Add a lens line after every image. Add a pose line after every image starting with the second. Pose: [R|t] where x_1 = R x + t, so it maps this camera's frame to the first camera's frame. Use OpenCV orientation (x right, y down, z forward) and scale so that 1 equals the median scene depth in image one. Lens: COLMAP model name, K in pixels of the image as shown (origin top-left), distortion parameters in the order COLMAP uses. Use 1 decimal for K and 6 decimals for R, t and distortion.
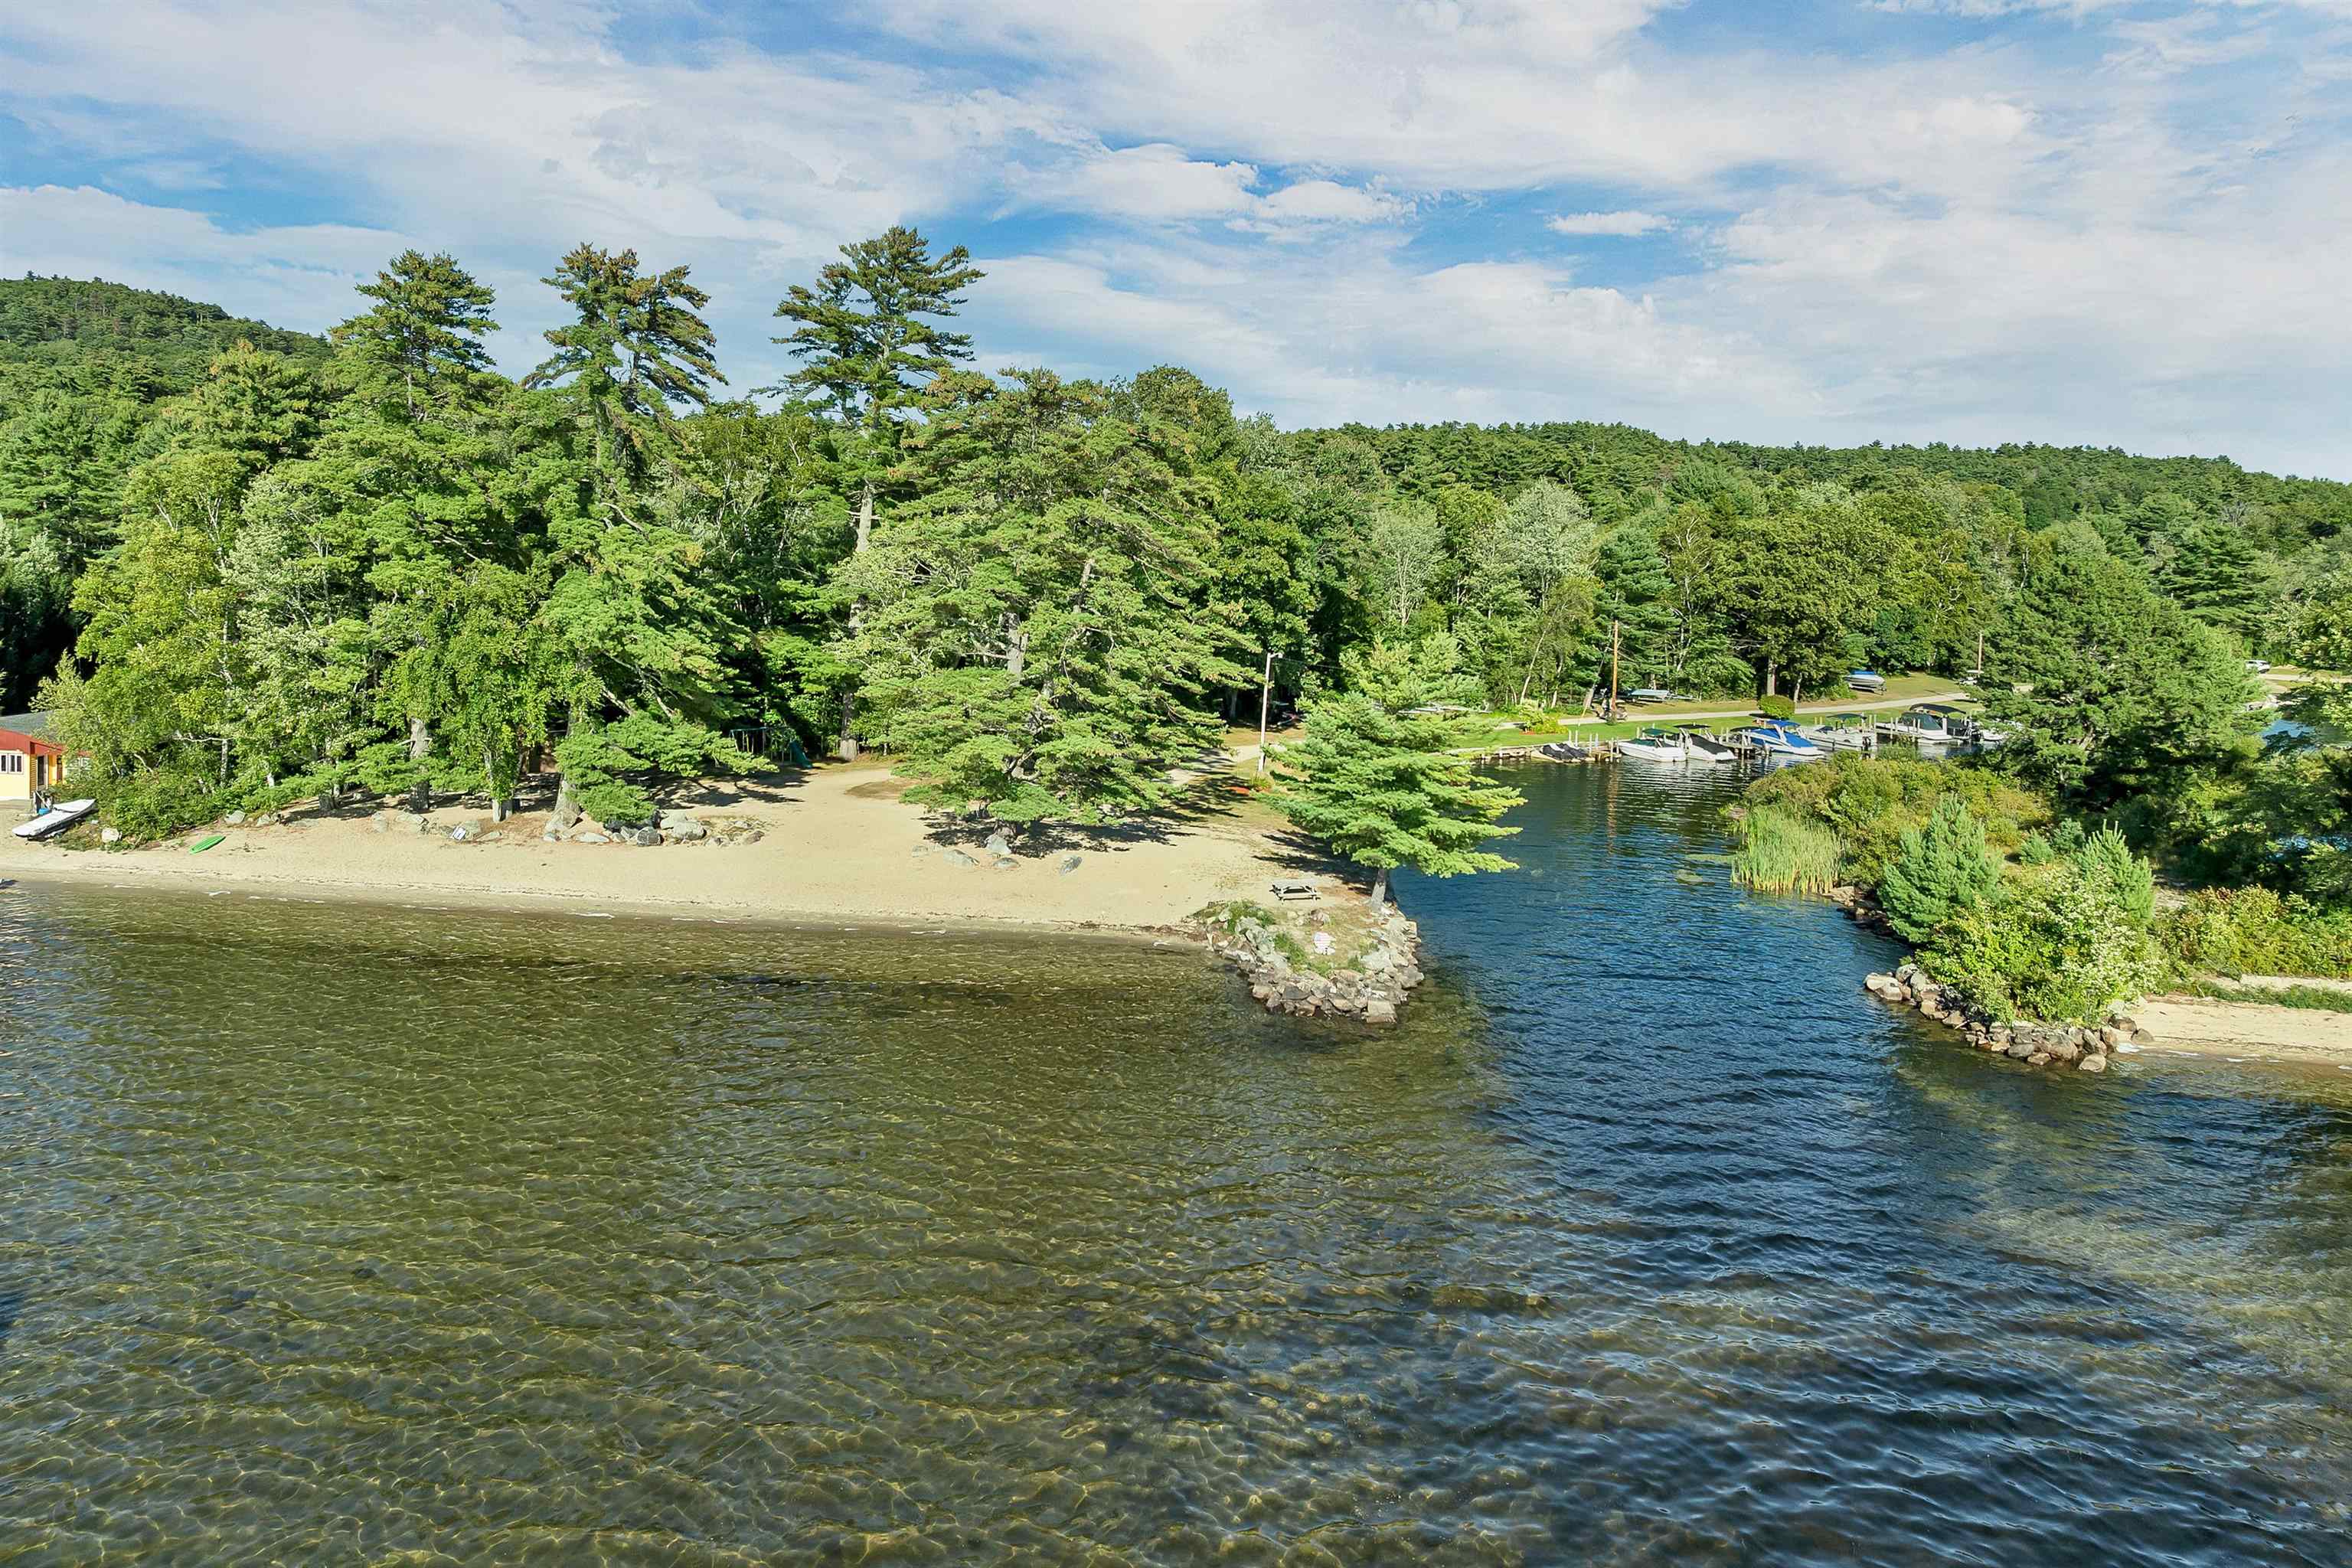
lens RADIAL K [[1759.2, 0, 1184.9], [0, 1759.2, 783.4], [0, 0, 1]] dist [-0.004887, -0.002898]
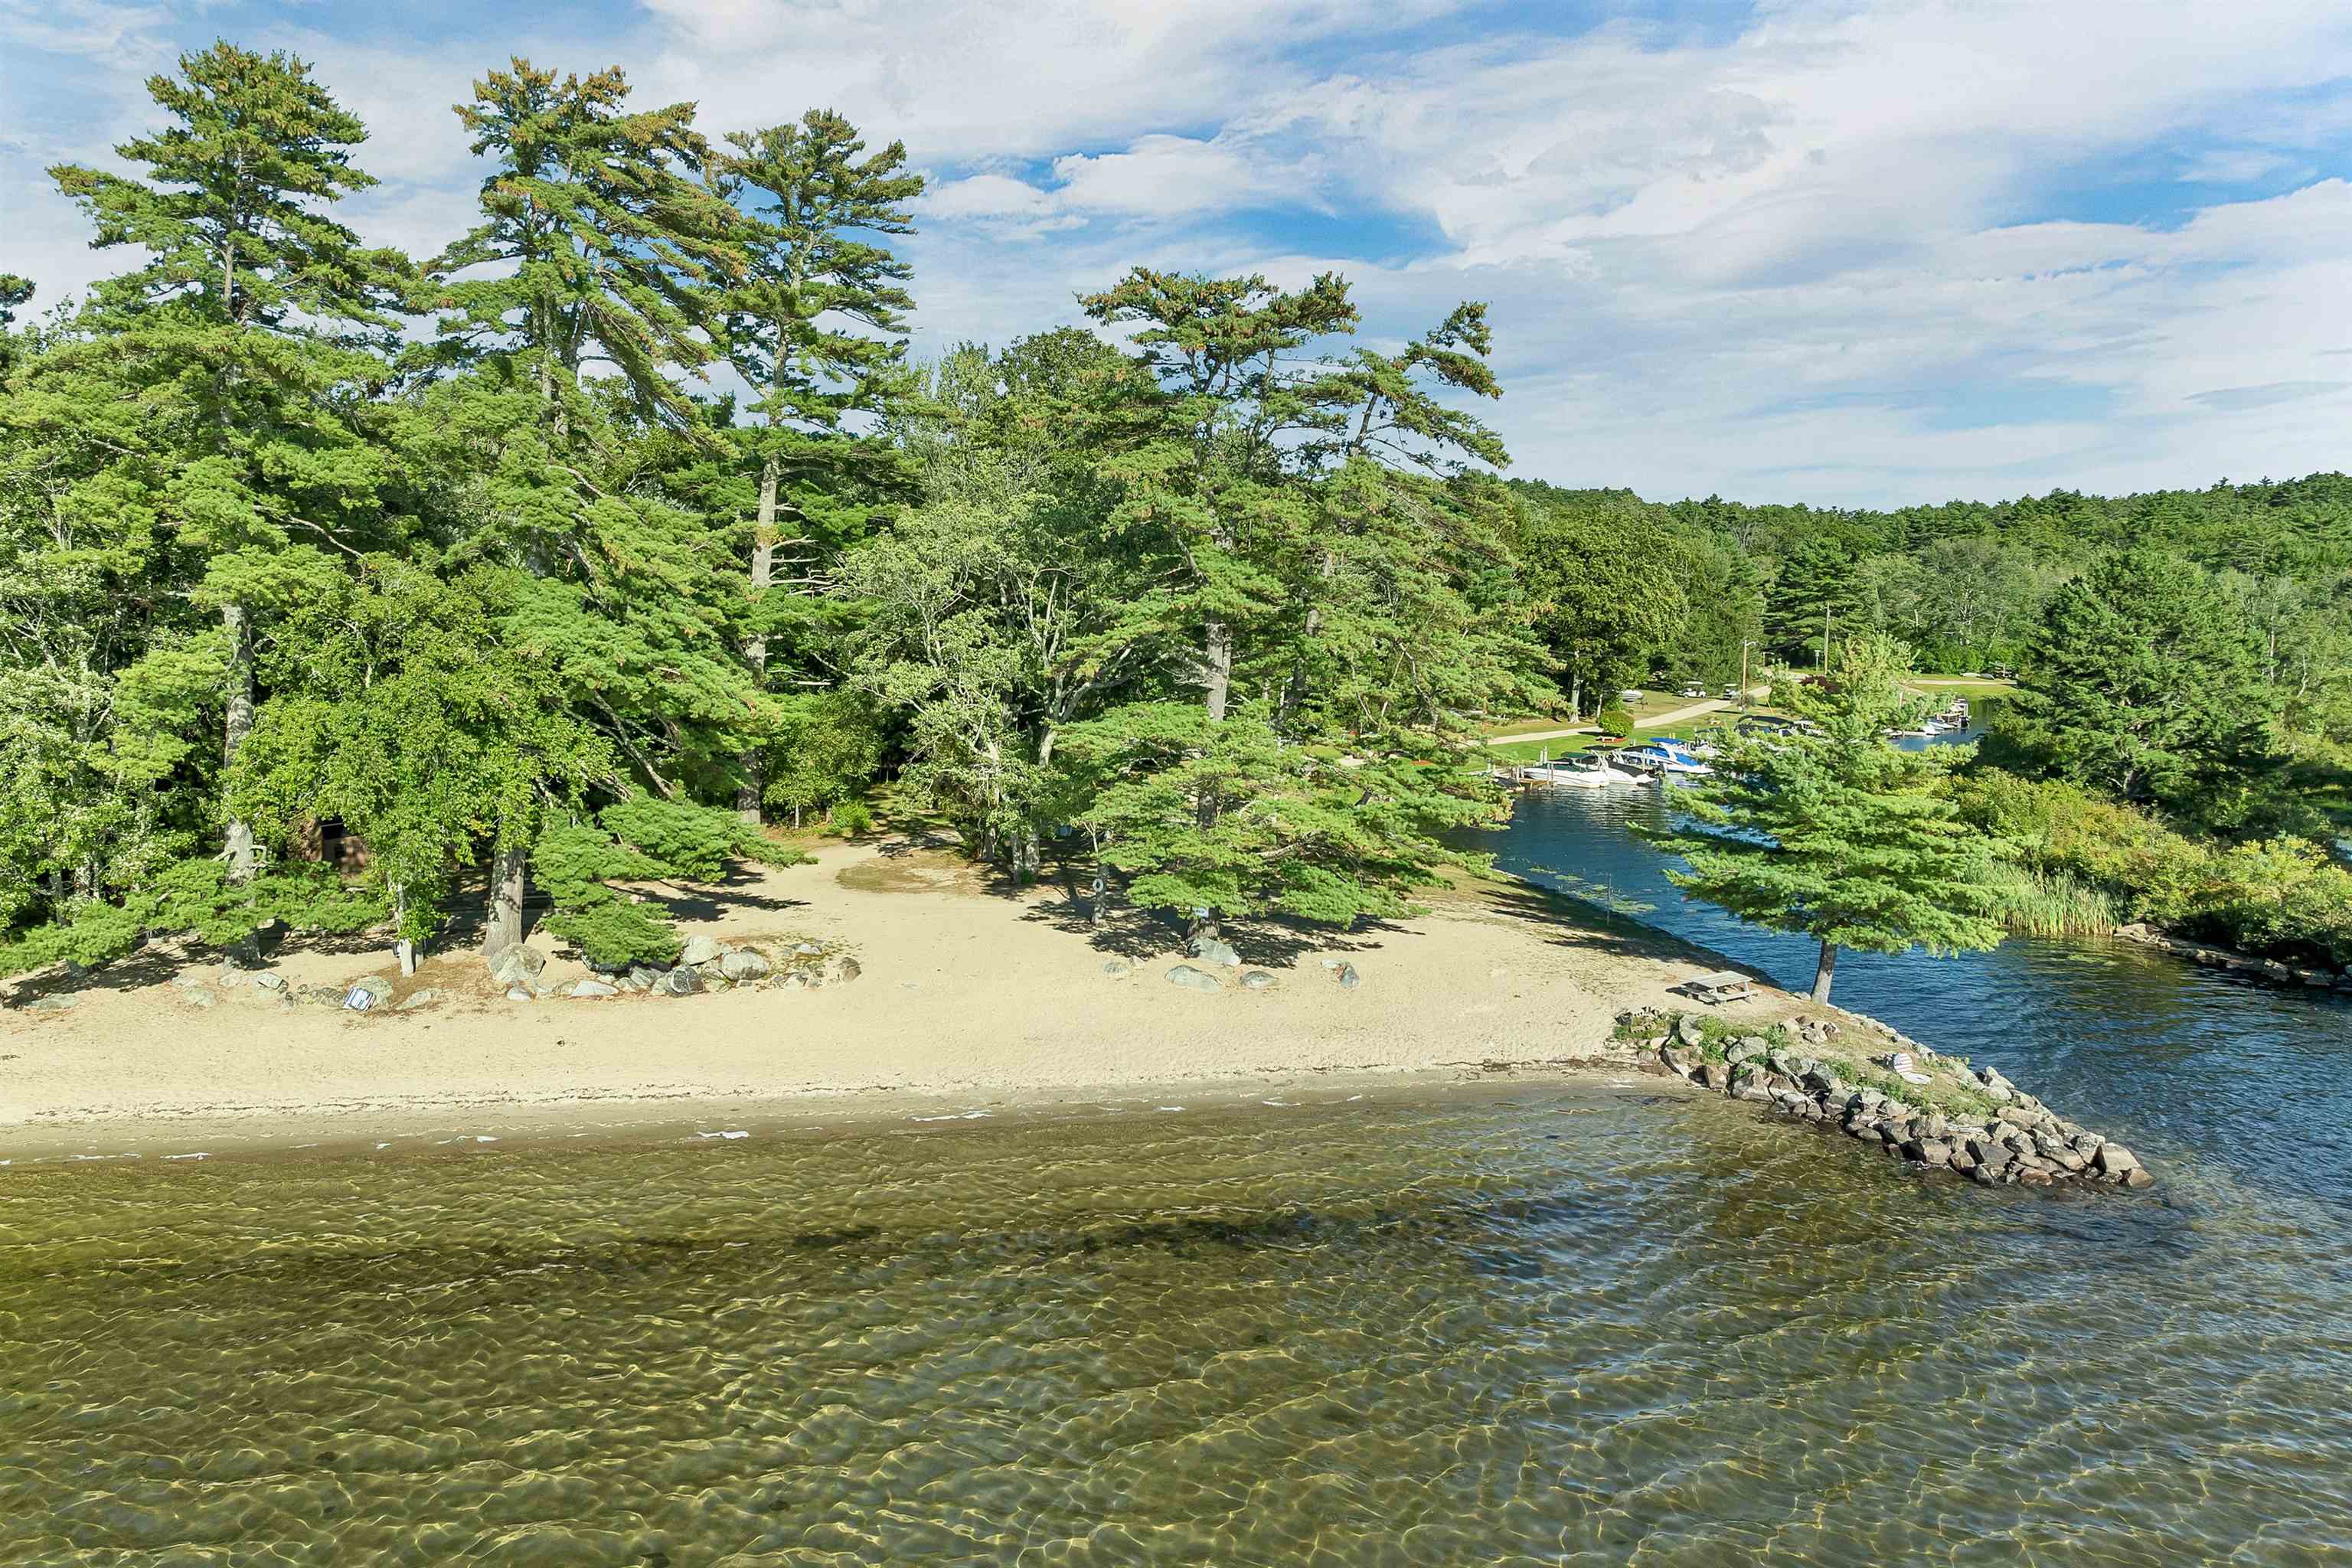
lens RADIAL K [[1759.2, 0, 1160.8], [0, 1759.2, 781.4], [0, 0, 1]] dist [-0.004887, -0.002898]
pose [[0.947429, -0.044763, 0.316820, -0.333536], [0.051130, 0.998622, -0.011806, -0.025124], [-0.315855, 0.027385, 0.948412, 0.326419]]
